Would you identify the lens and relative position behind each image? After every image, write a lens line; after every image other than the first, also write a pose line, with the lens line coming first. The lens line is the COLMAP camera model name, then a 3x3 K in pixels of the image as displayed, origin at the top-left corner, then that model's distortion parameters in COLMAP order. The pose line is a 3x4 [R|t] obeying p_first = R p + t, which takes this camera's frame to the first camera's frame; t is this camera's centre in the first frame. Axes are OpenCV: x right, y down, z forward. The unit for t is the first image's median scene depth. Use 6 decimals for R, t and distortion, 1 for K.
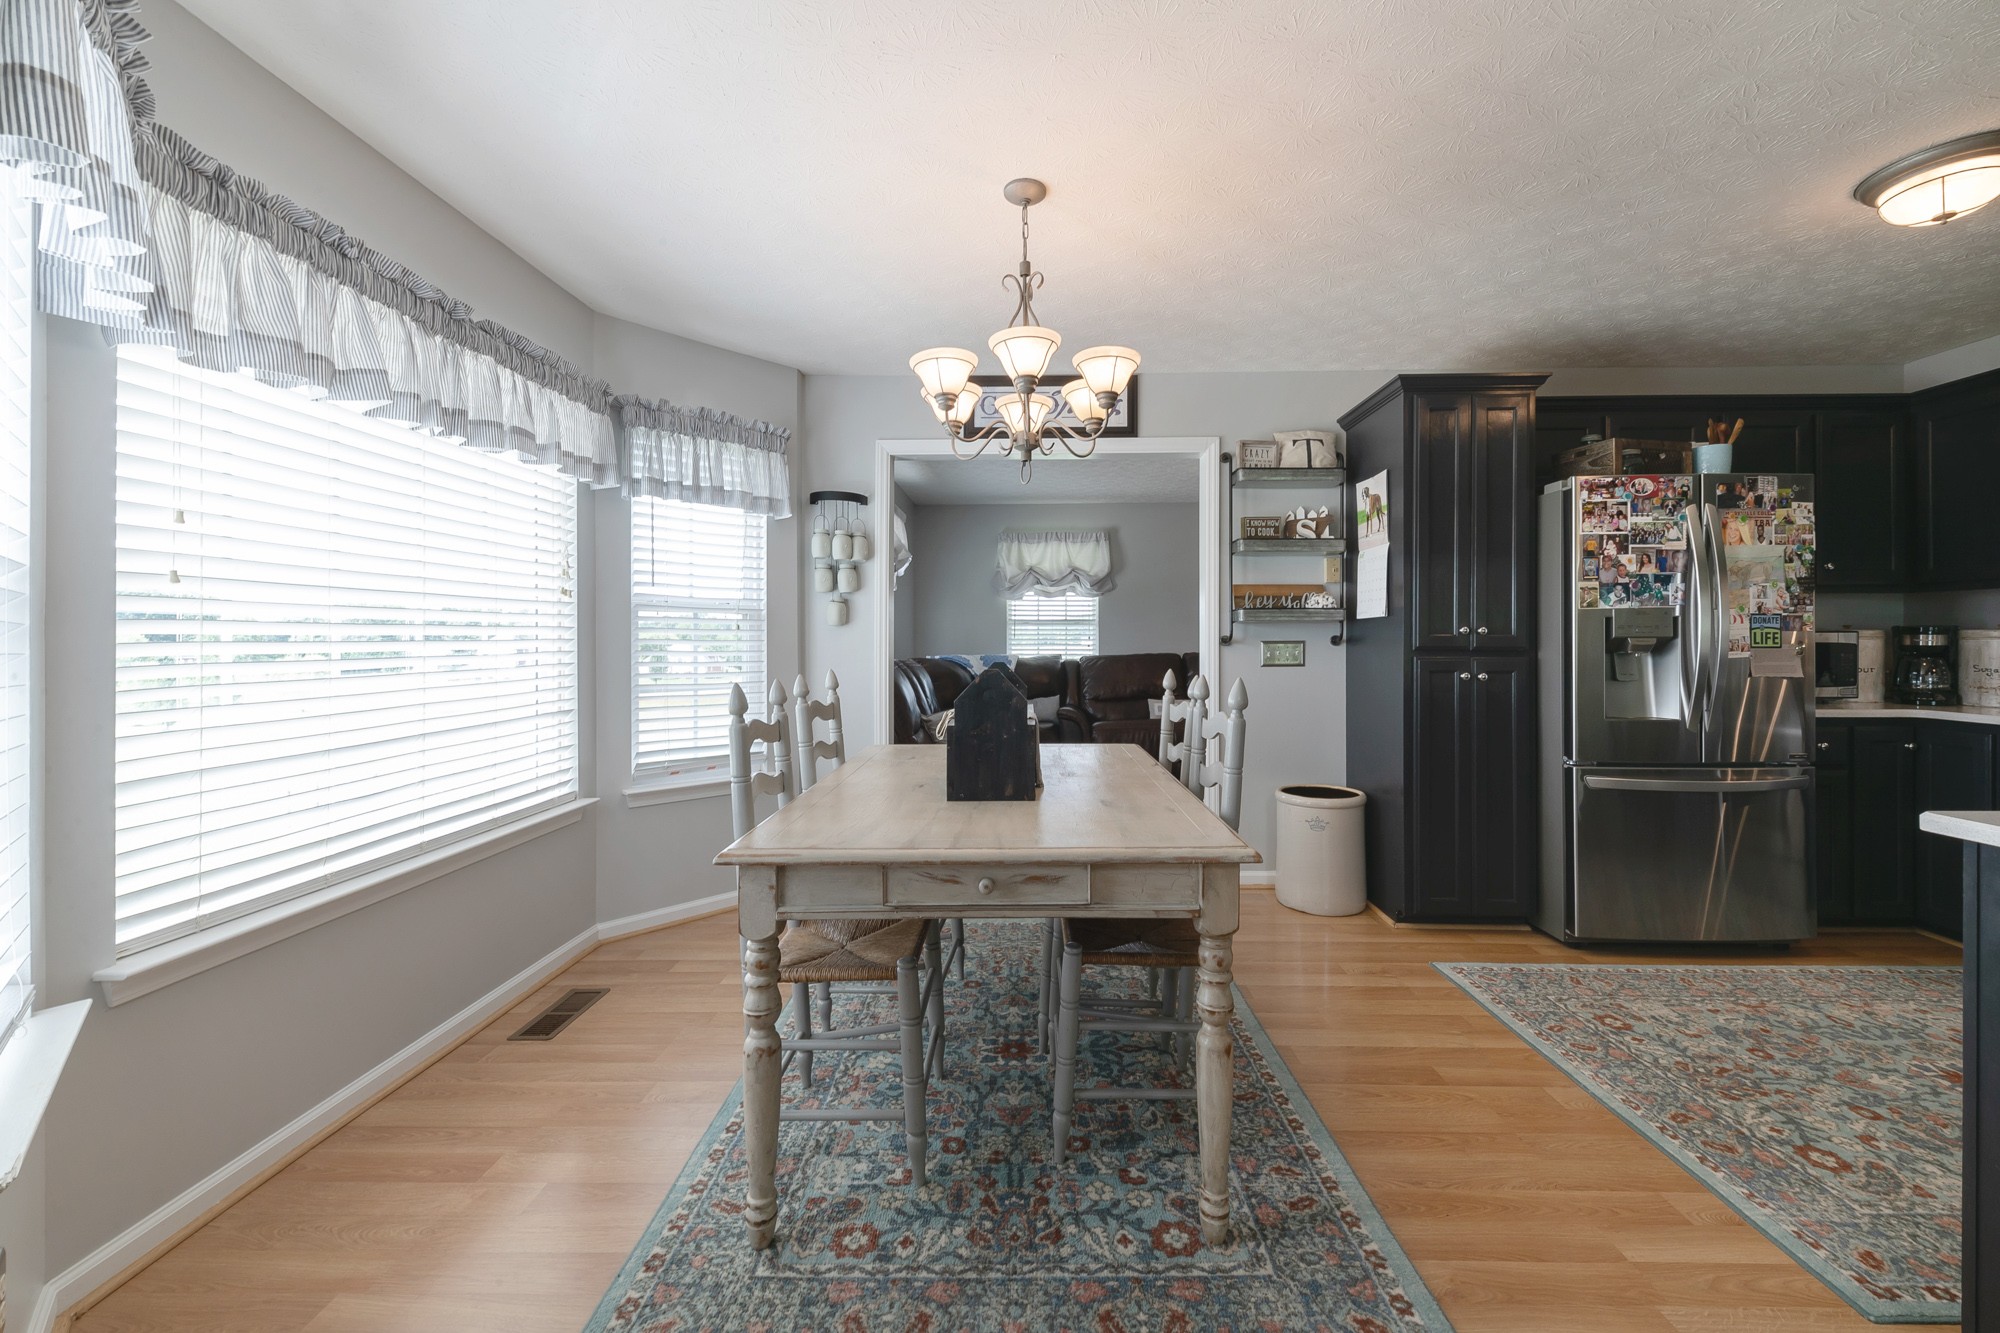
lens RADIAL K [[815.7, 0, 1083.1], [0, 815.7, 641.3], [0, 0, 1]] dist [0.021250, -0.010586]
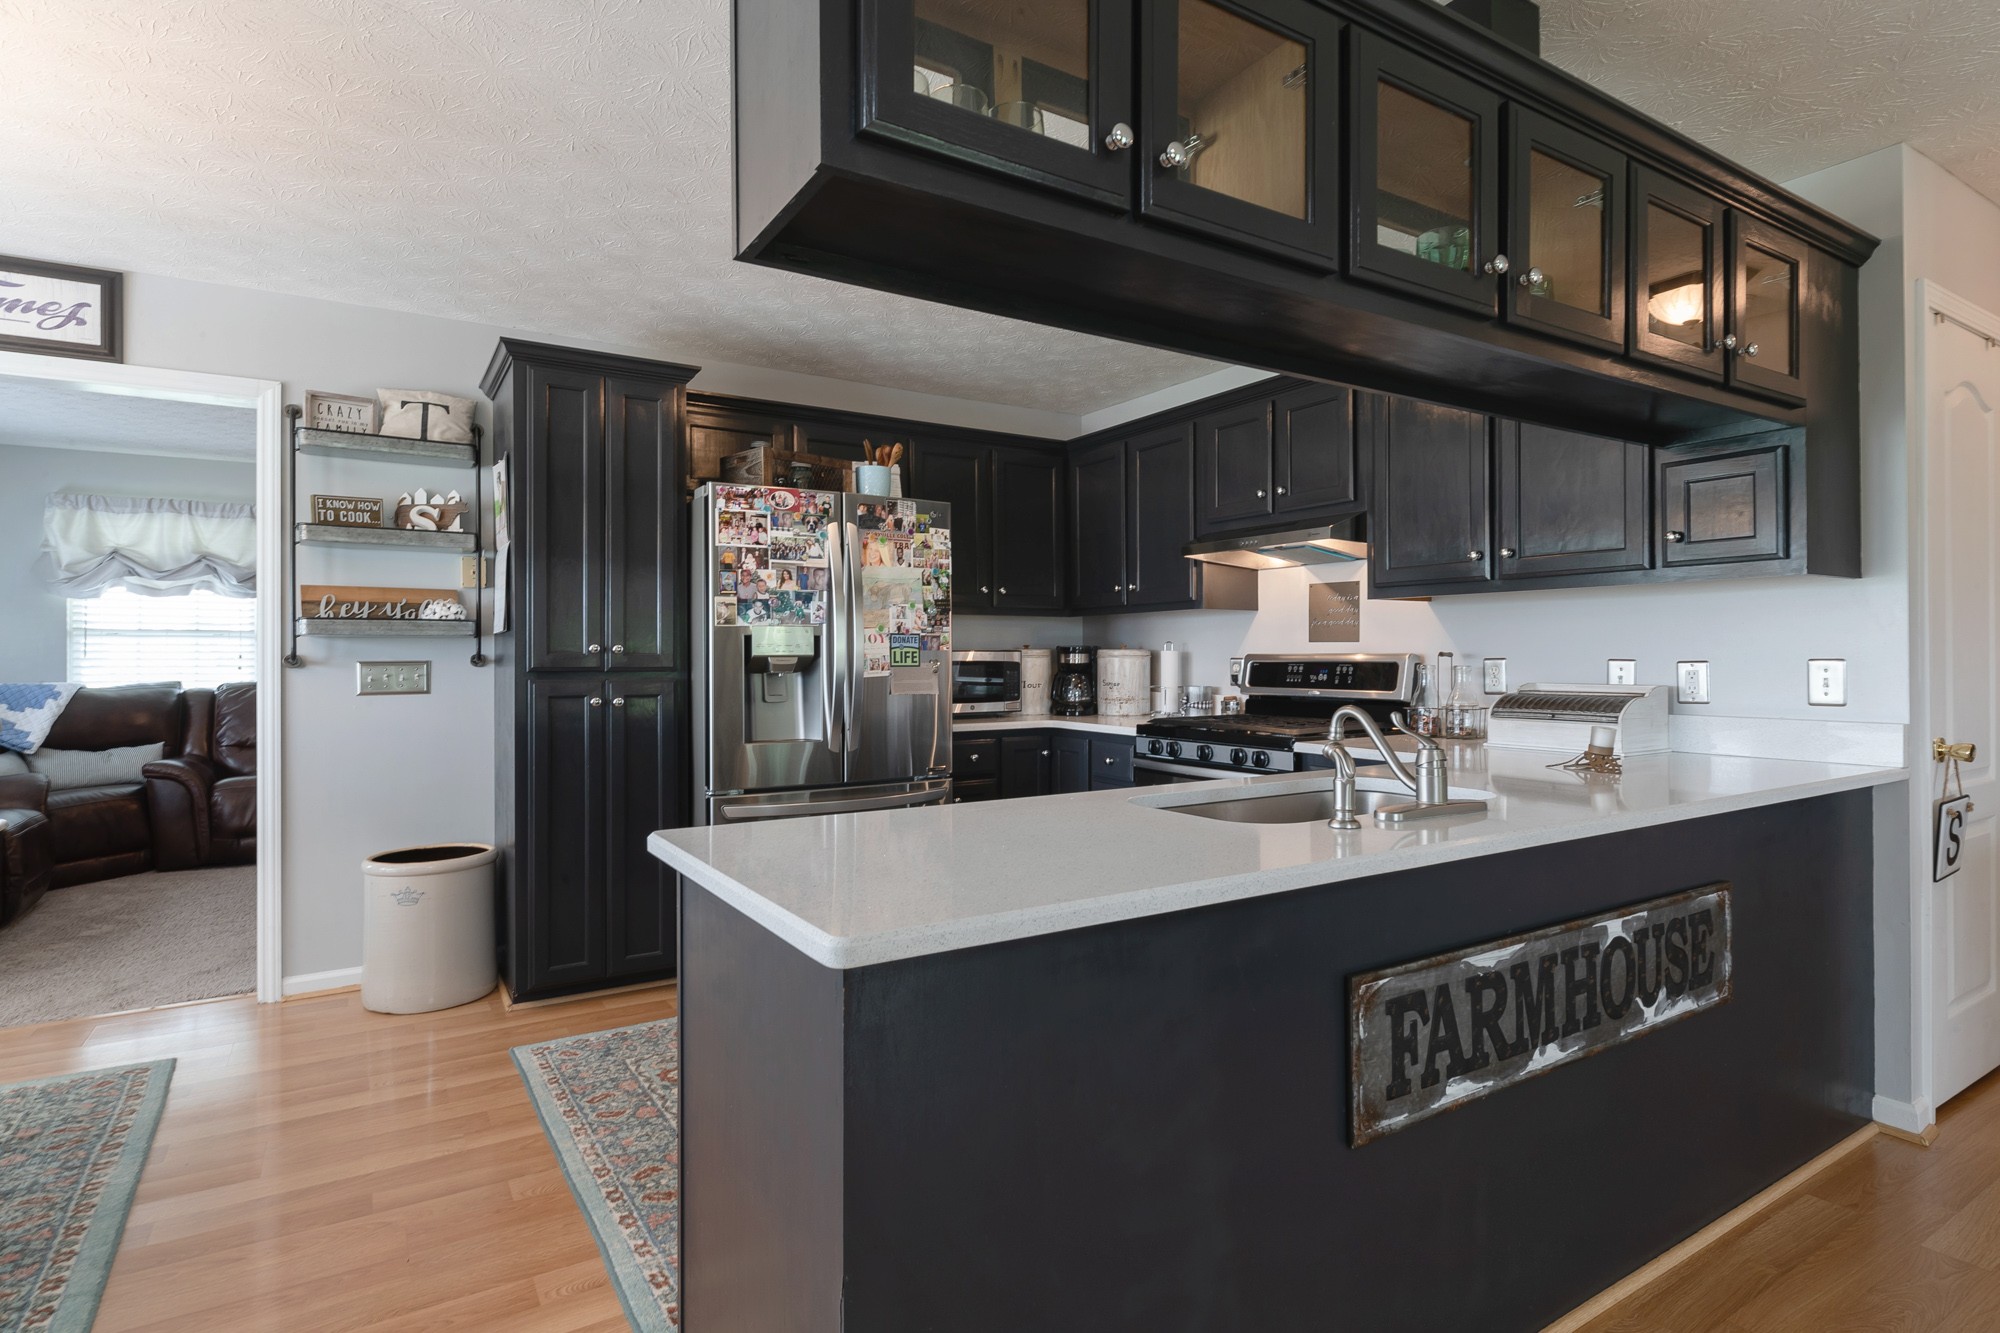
lens RADIAL K [[942.9, 0, 1053.0], [0, 942.9, 655.4], [0, 0, 1]] dist [0.002041, -0.000775]
pose [[0.839830, -0.000460, 0.542849, 0.344186], [0.002807, 0.999990, -0.003495, -0.001590], [-0.542842, 0.004459, 0.839823, -0.096423]]
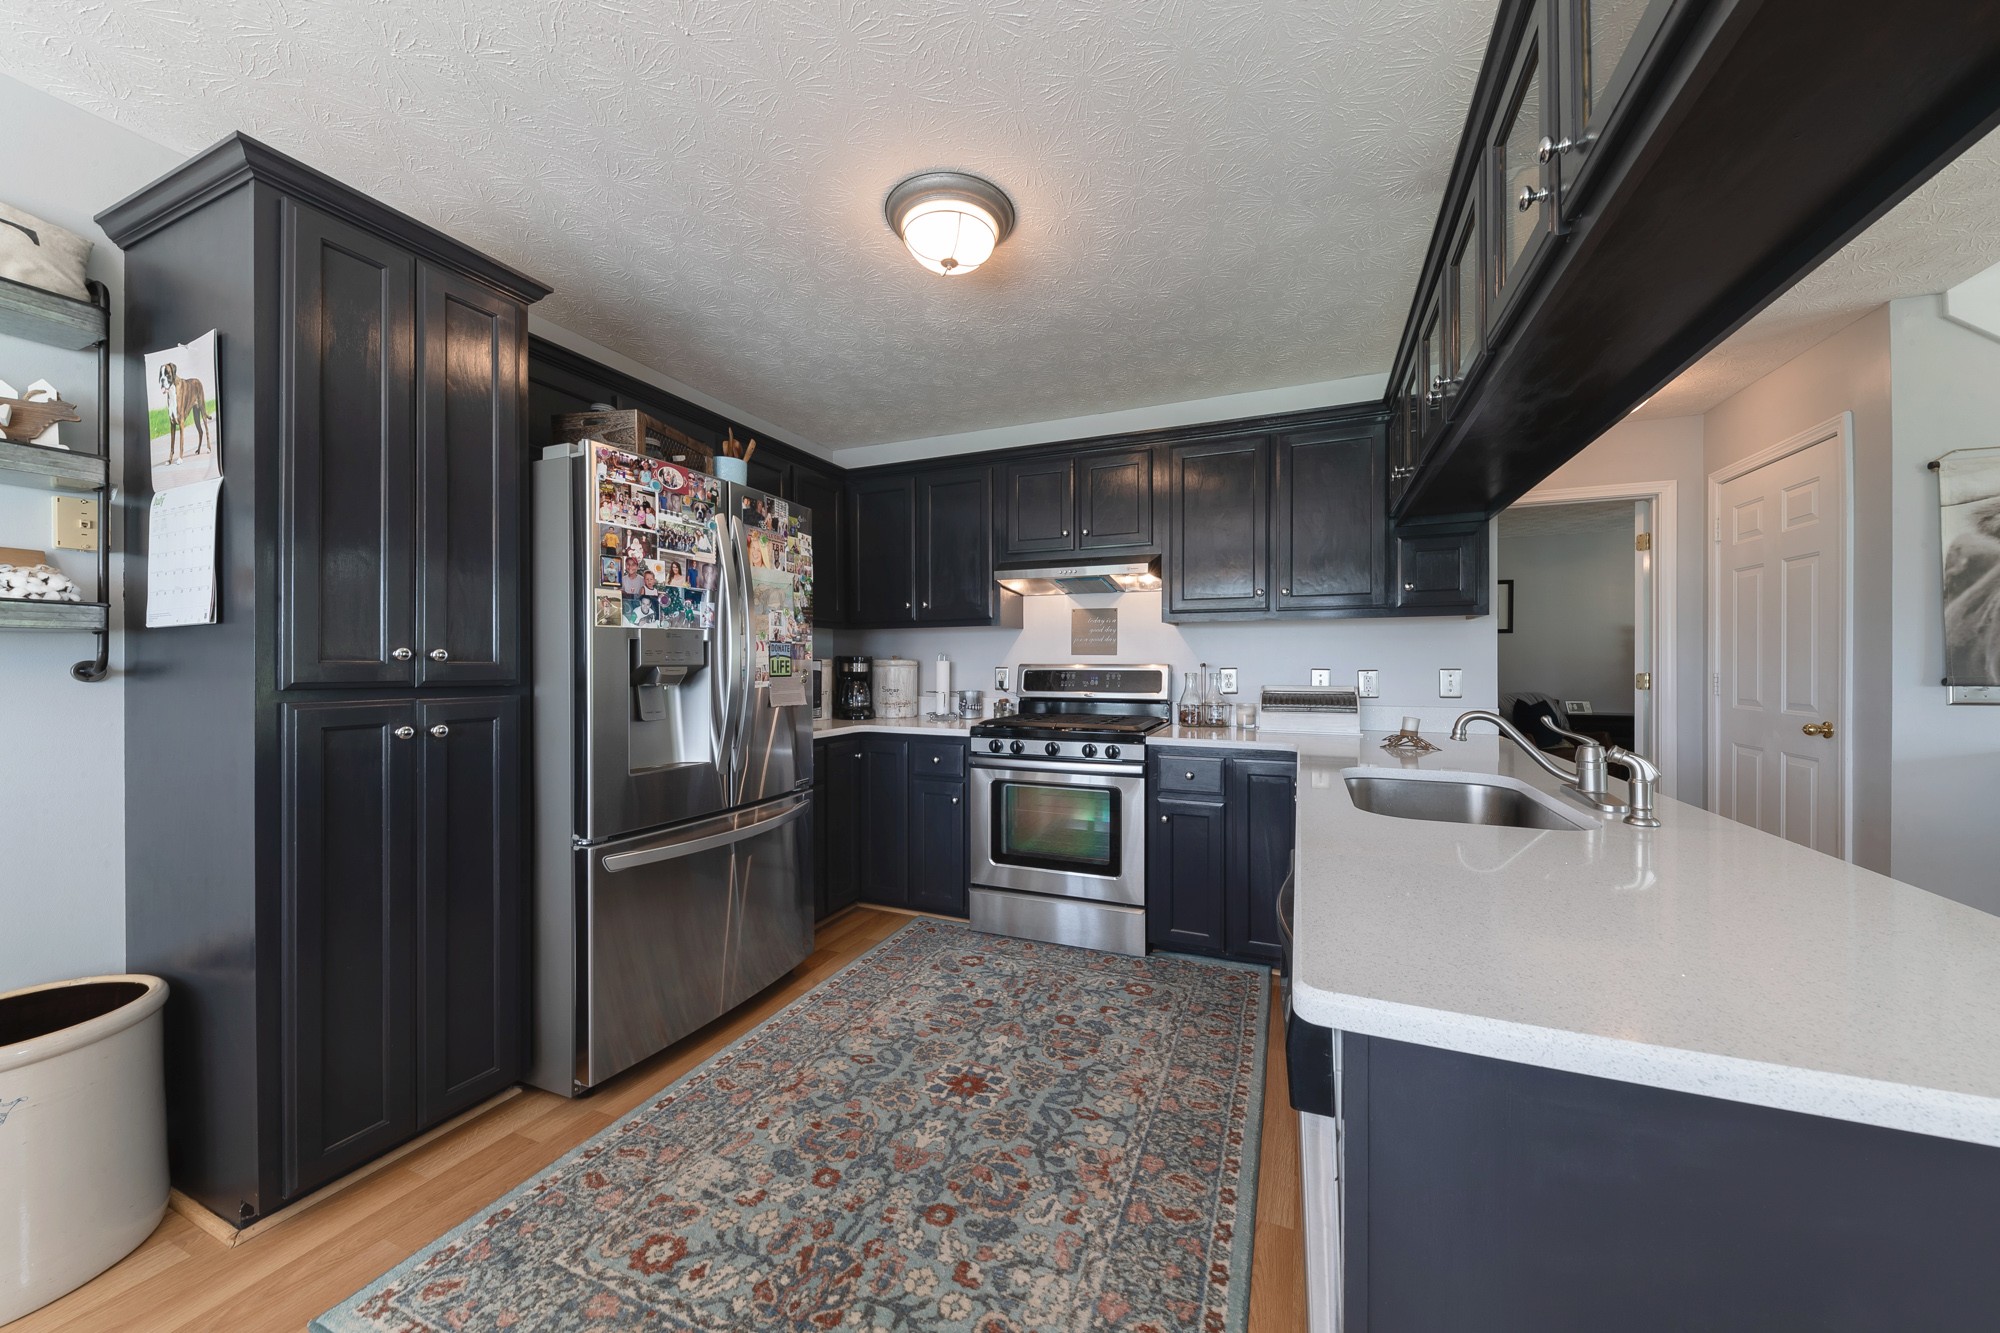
lens RADIAL K [[676.2, 0, 1000.0], [0, 676.2, 666.5], [0, 0, 1]] dist [0.014985, -0.005707]
pose [[0.434552, -0.001288, 0.900646, 0.220818], [0.001009, 0.999999, 0.000944, -0.004425], [-0.900646, 0.000498, 0.434553, 0.420221]]
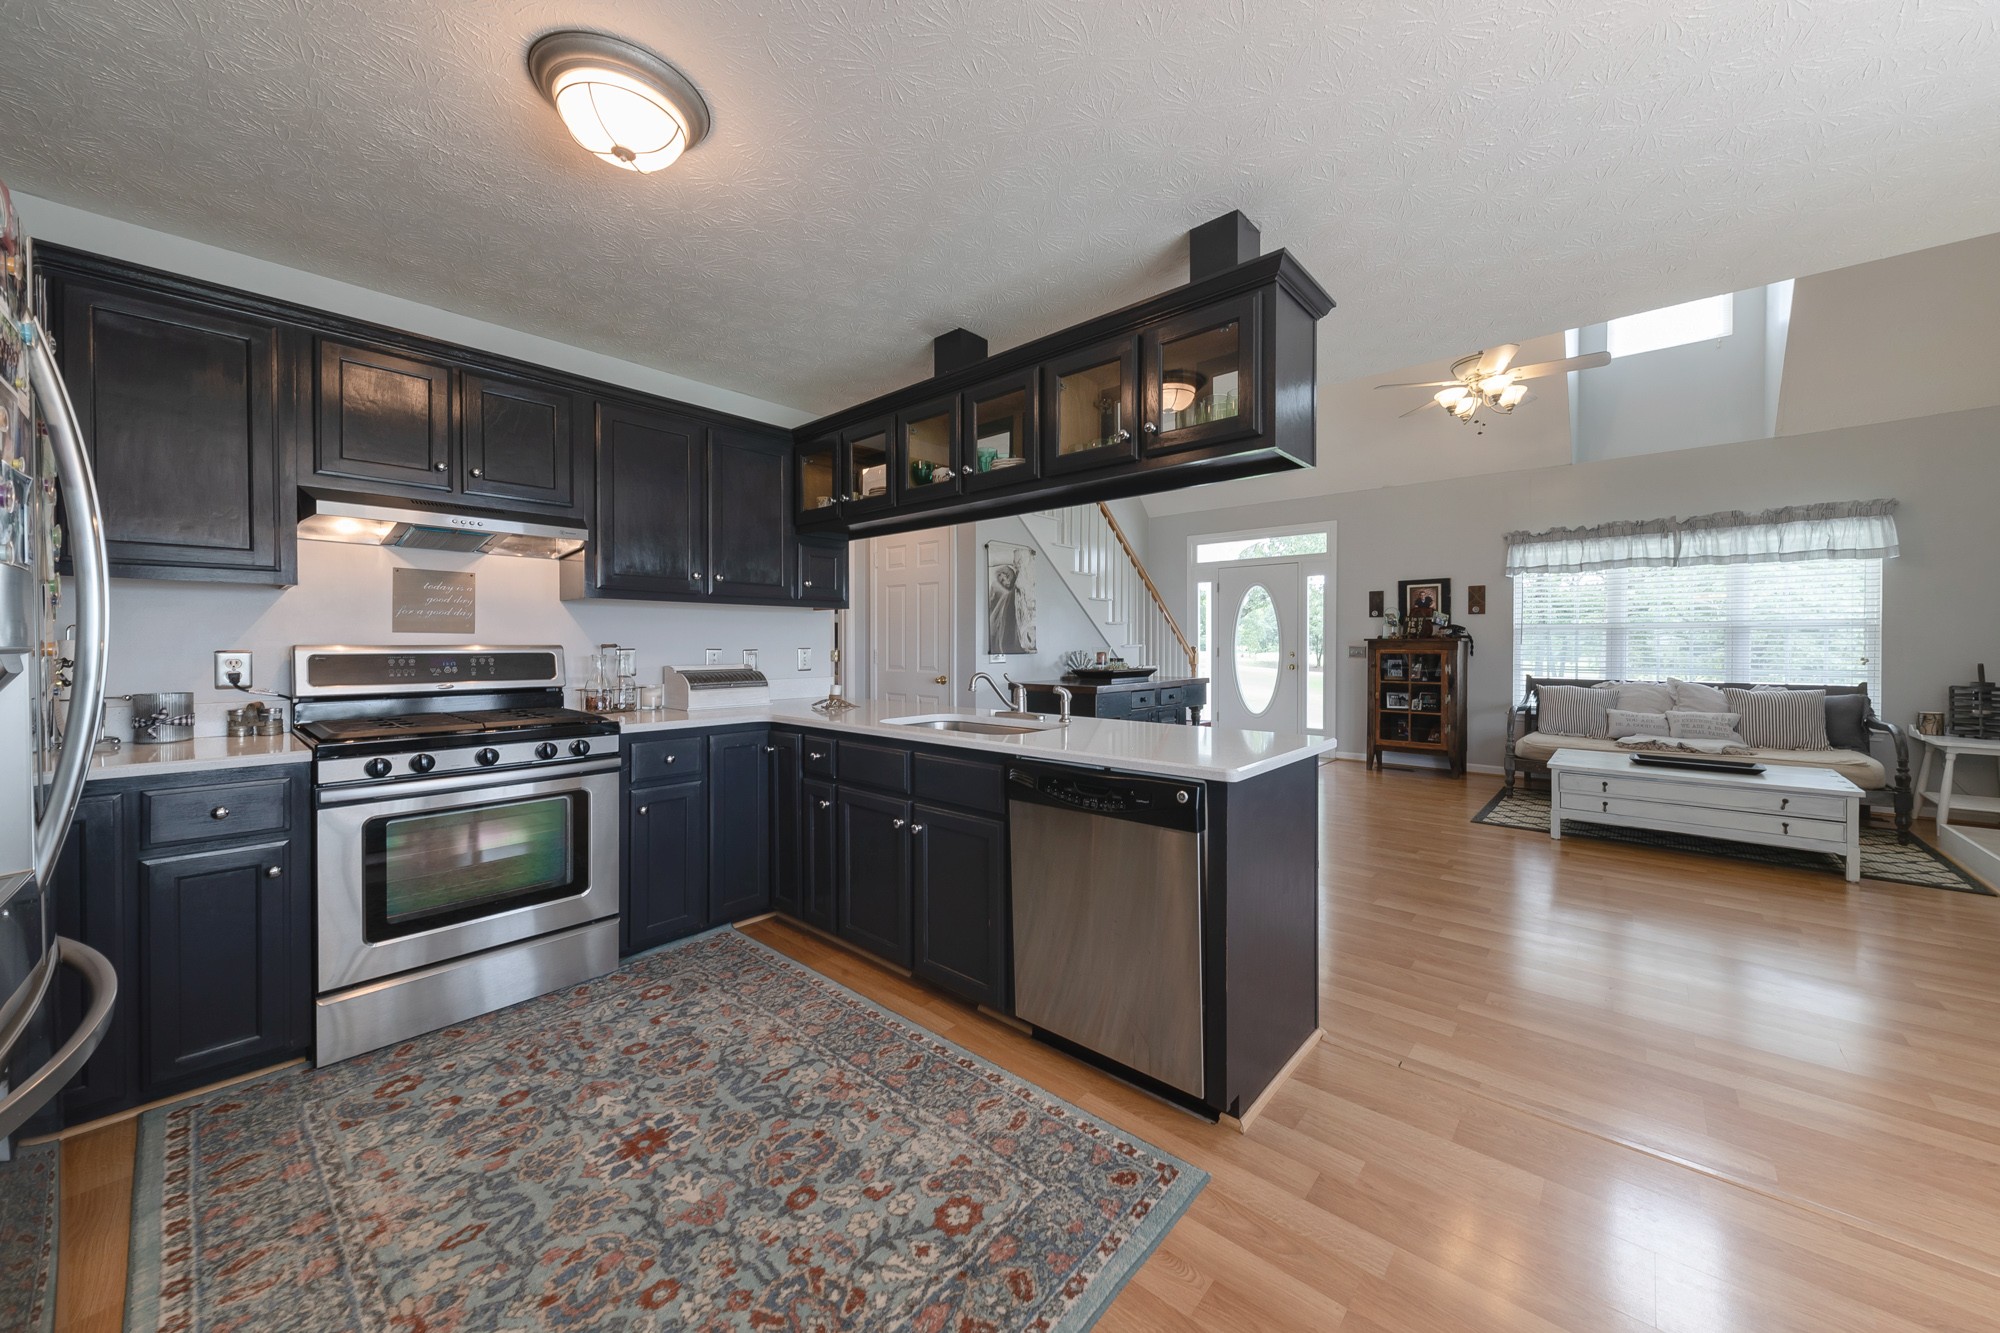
lens RADIAL K [[693.5, 0, 1030.5], [0, 693.5, 646.6], [0, 0, 1]] dist [0.001903, -0.003438]
pose [[-0.712562, 0.002370, 0.701605, 0.180041], [0.006493, 0.999974, 0.003217, -0.003217], [-0.701579, 0.006848, -0.712559, 0.896122]]
